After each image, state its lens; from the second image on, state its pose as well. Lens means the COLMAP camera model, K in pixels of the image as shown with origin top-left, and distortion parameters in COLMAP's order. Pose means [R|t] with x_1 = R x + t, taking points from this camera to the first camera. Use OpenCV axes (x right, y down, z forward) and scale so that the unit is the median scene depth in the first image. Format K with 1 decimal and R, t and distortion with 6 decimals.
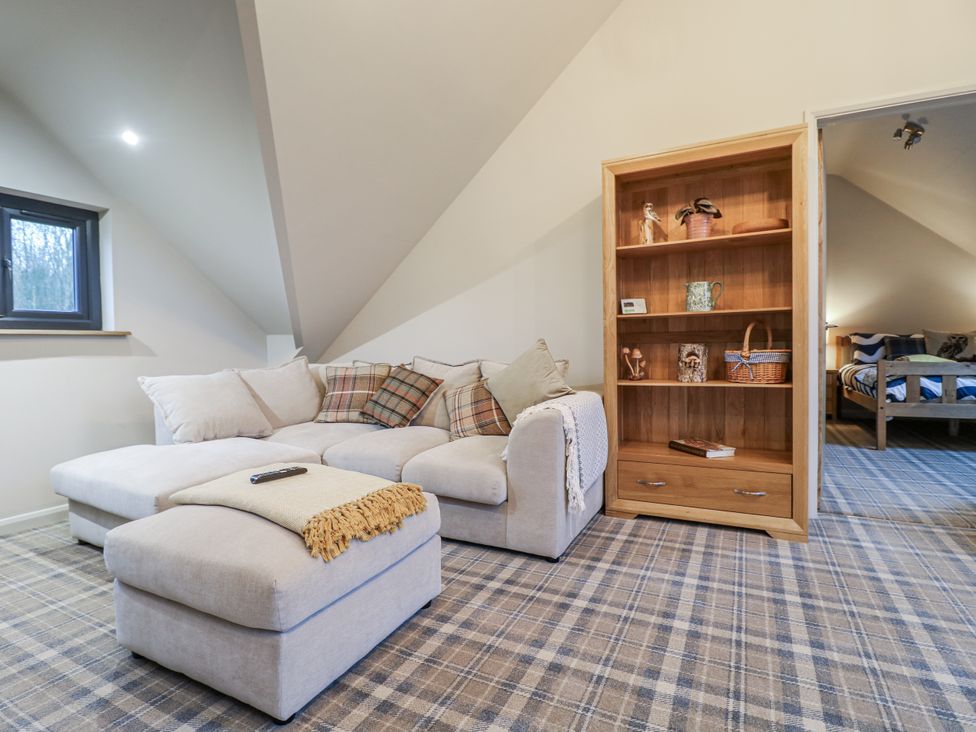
lens RADIAL K [[511.6, 0, 486.4], [0, 511.6, 362.6], [0, 0, 1]] dist [-0.009463, -0.003327]
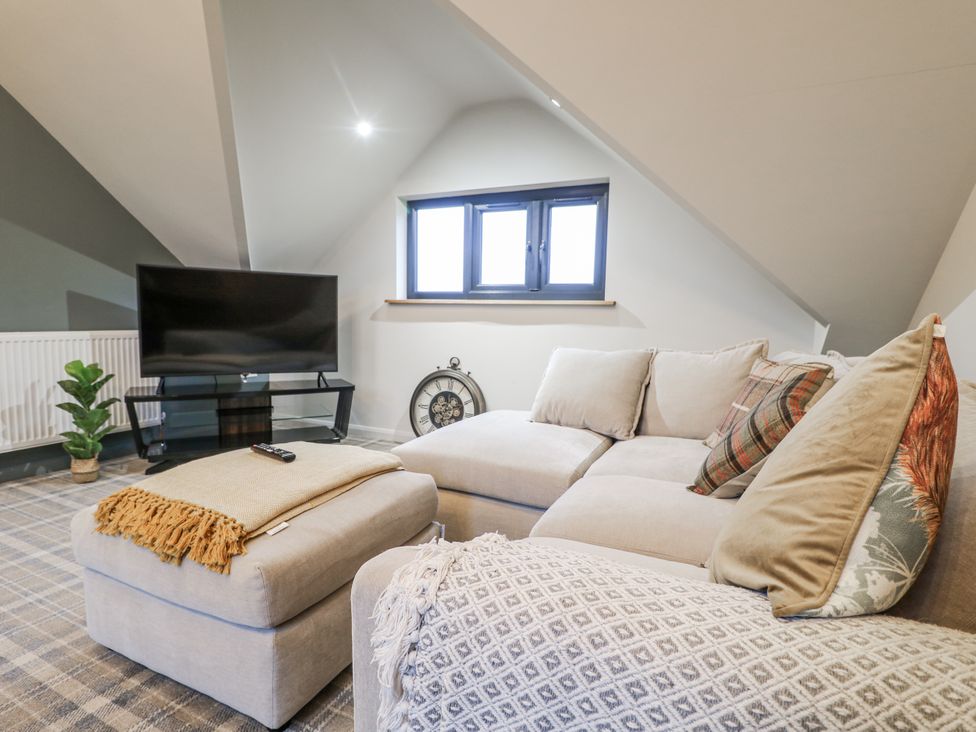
lens RADIAL K [[511.6, 0, 484.8], [0, 511.6, 369.5], [0, 0, 1]] dist [-0.009463, -0.003327]
pose [[0.013097, 0.117011, -0.993044, 0.286047], [-0.047870, 0.992064, 0.116265, -0.034441], [0.998768, 0.046014, 0.018595, 0.759491]]
